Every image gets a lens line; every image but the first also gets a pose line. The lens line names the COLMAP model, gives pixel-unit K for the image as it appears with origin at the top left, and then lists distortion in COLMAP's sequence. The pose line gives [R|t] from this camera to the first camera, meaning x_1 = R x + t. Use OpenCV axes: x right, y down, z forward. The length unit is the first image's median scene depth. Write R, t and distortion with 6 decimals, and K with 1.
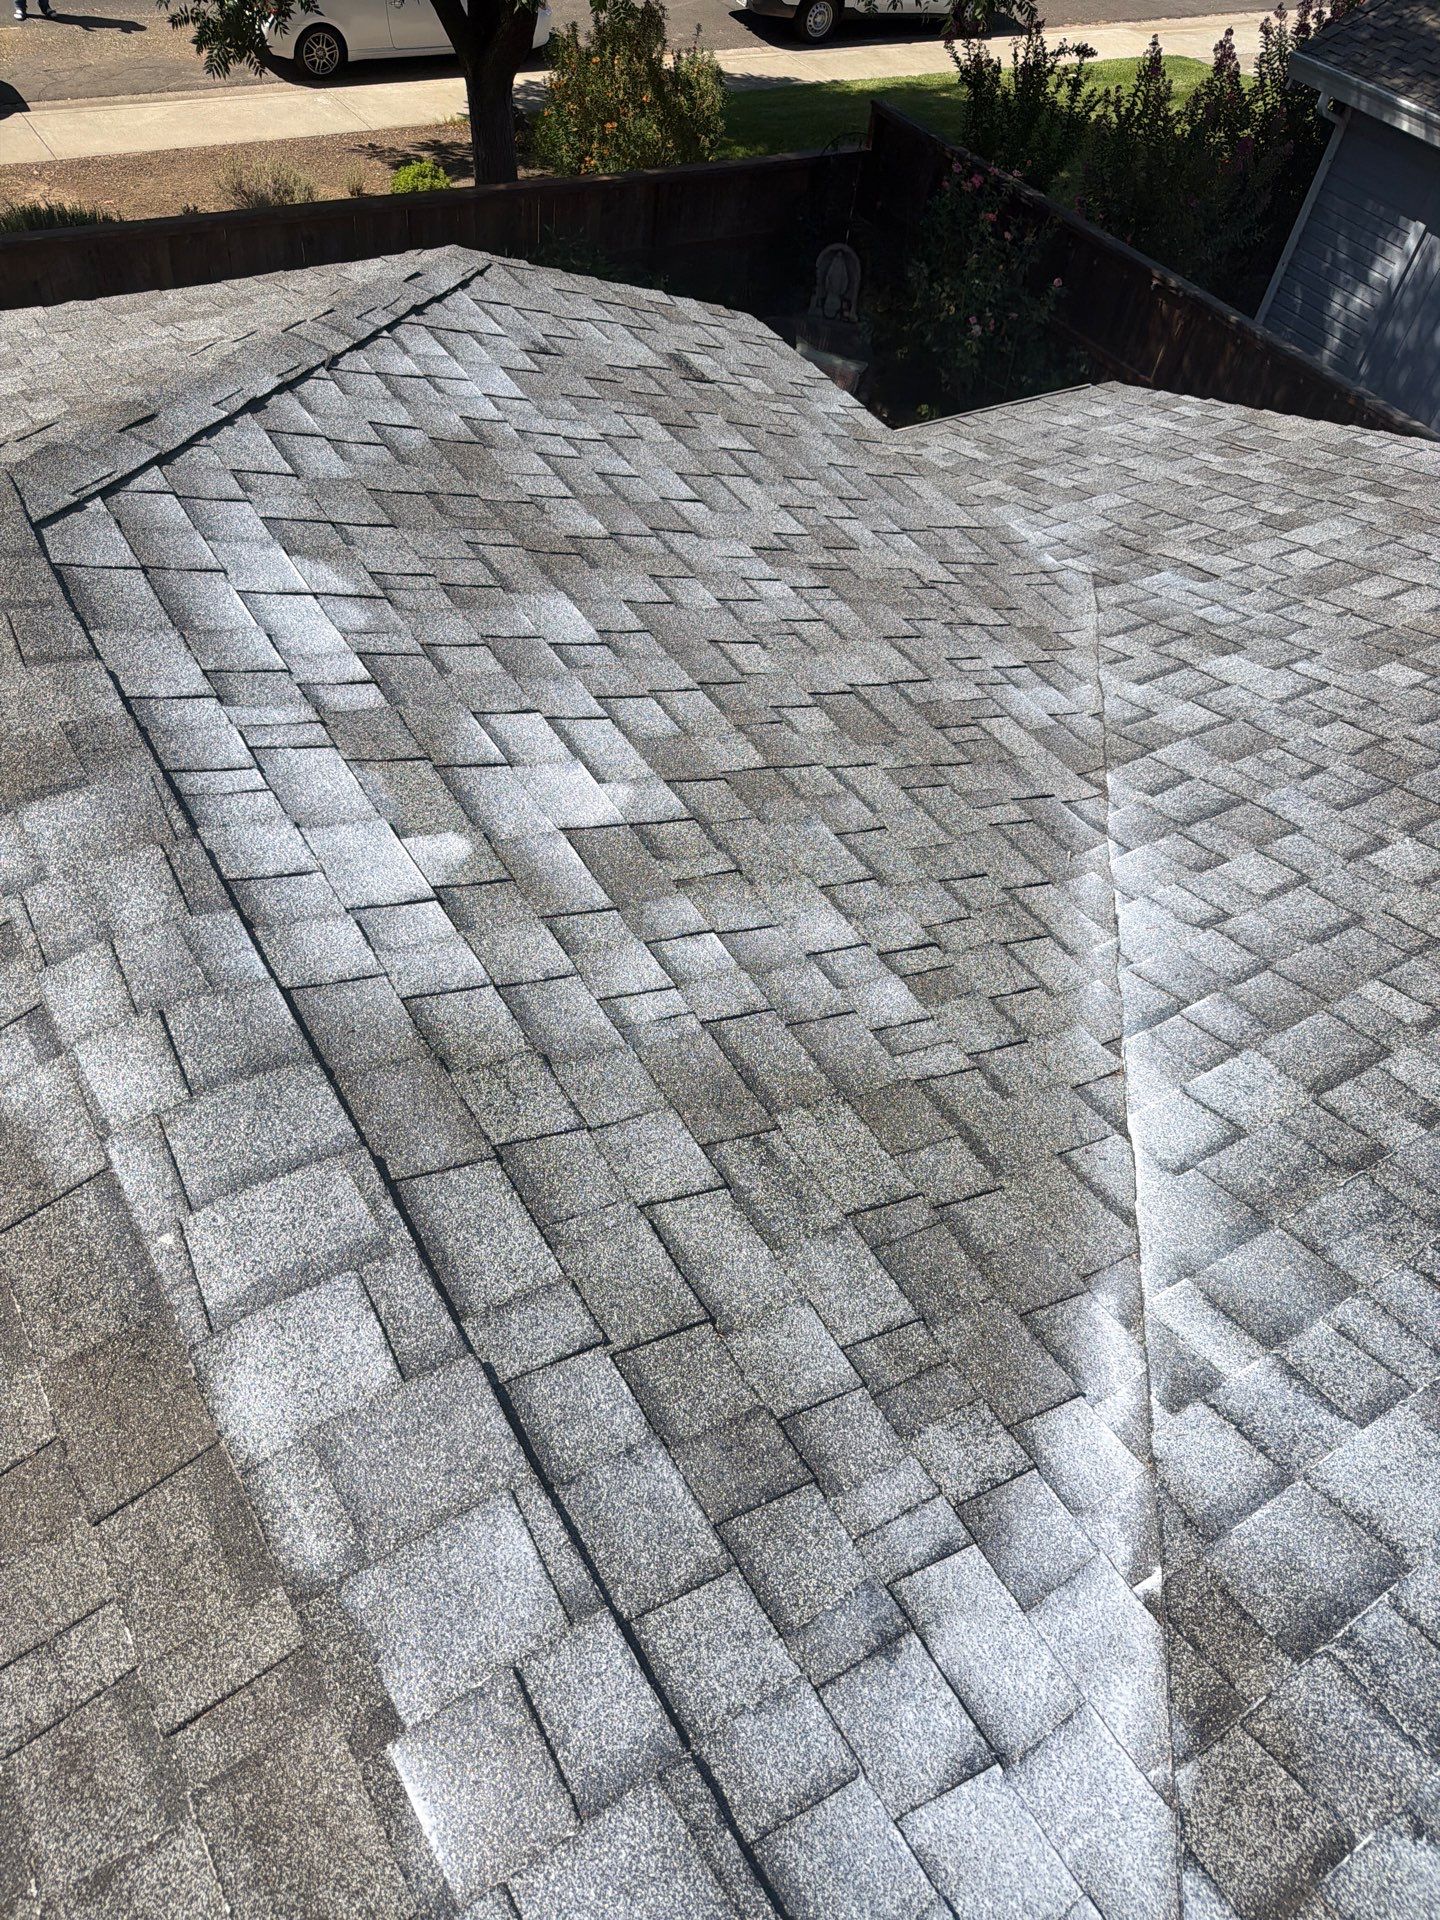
lens RADIAL K [[1347.5, 0, 712.7], [0, 1347.5, 966.3], [0, 0, 1]] dist [-0.012459, 0.001979]
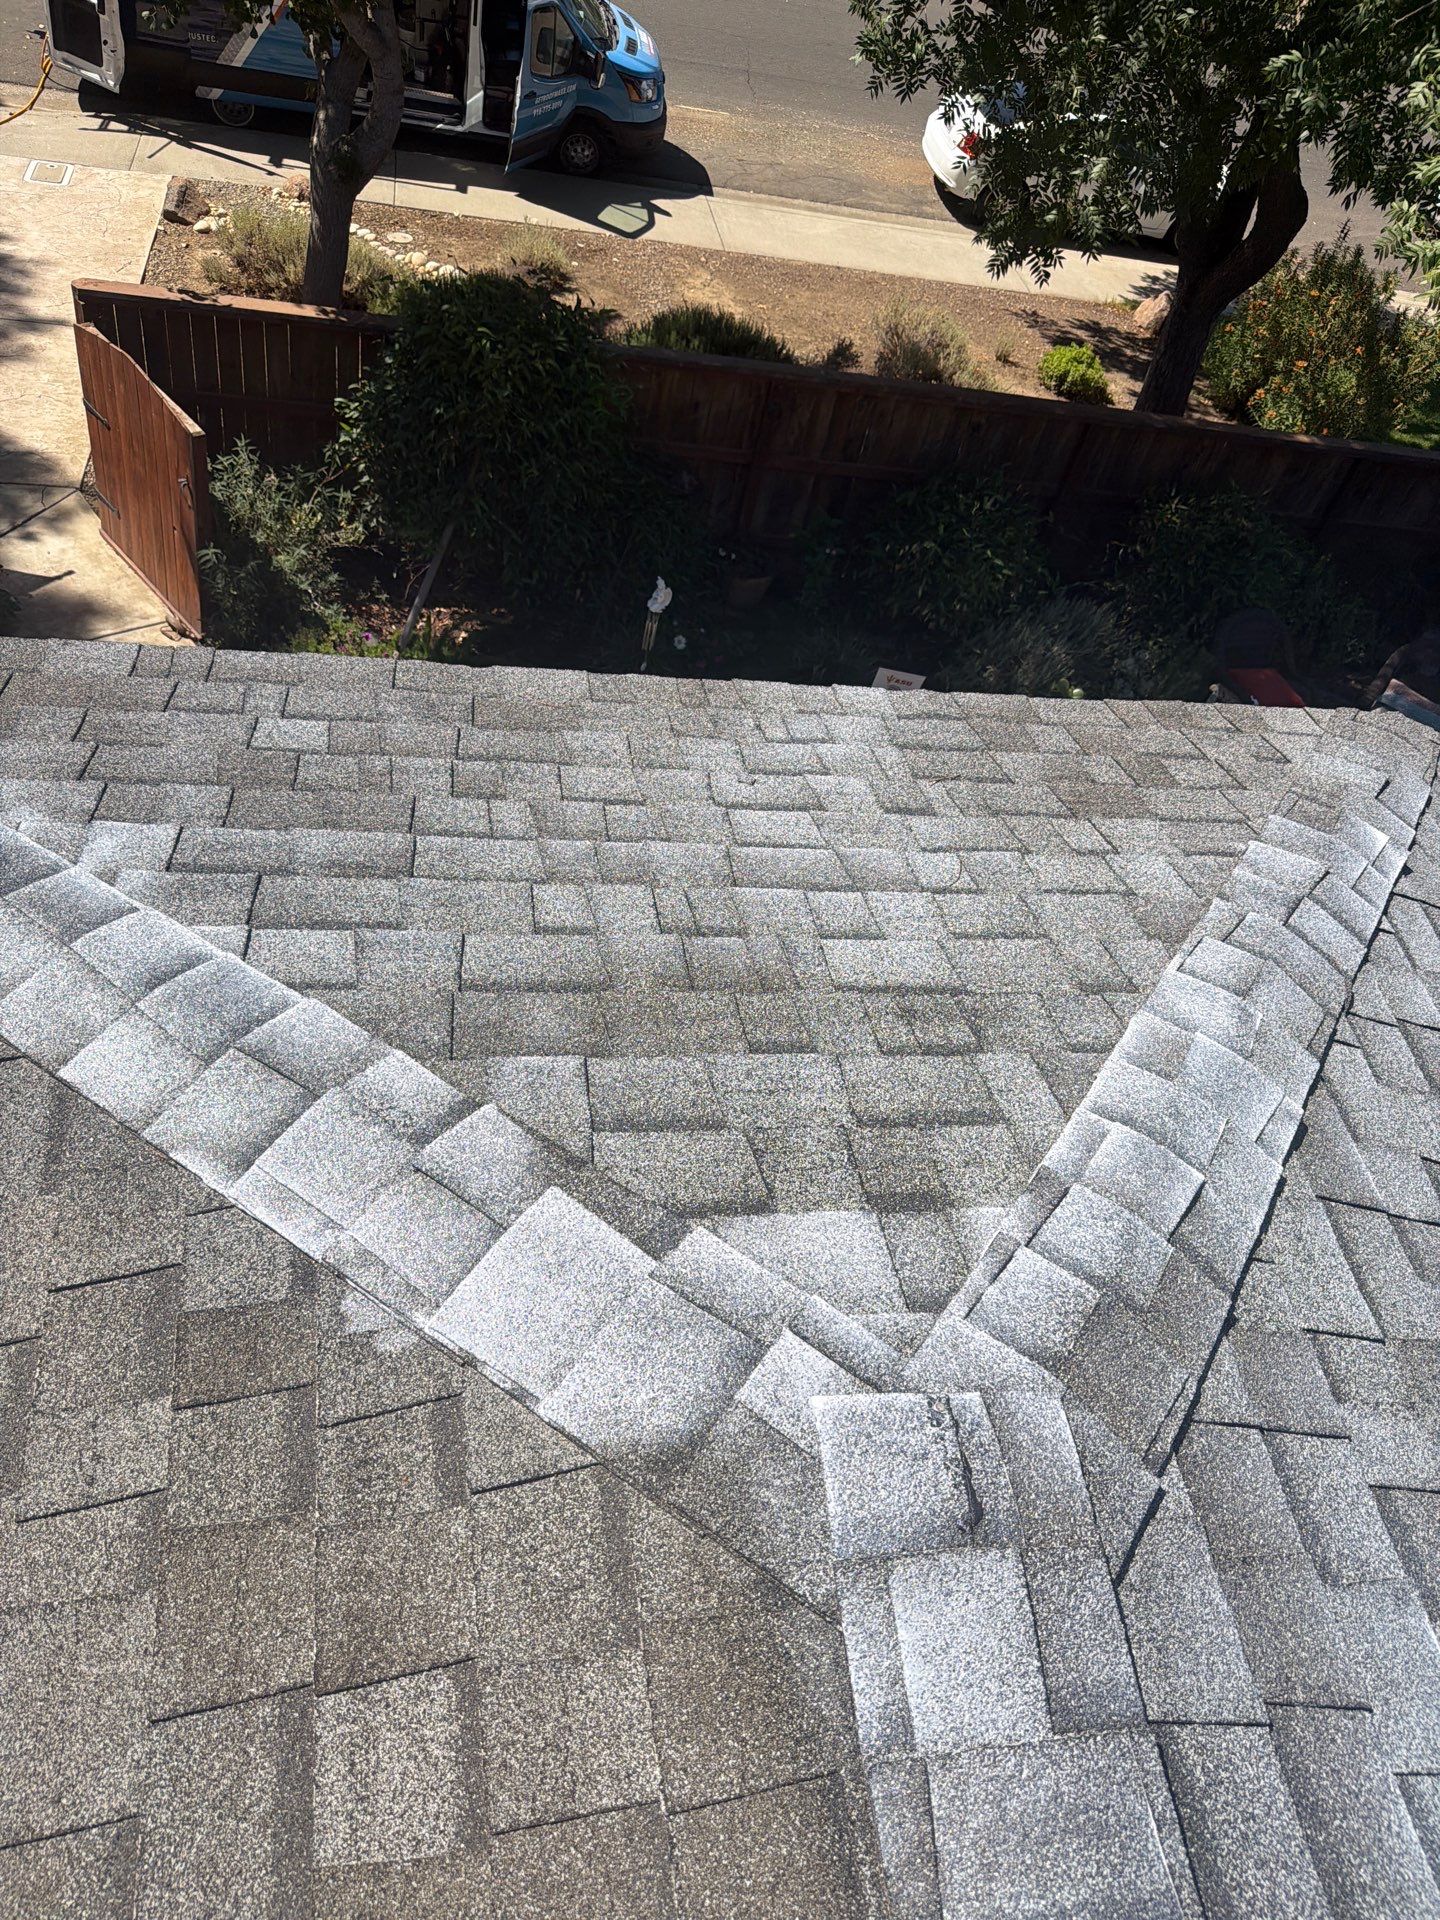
lens RADIAL K [[1347.5, 0, 730.5], [0, 1347.5, 961.8], [0, 0, 1]] dist [-0.012459, 0.001979]
pose [[0.918326, 0.340054, -0.202584, -0.102830], [-0.352380, 0.935464, -0.027106, -0.081494], [0.180292, 0.096279, 0.978890, 0.073546]]
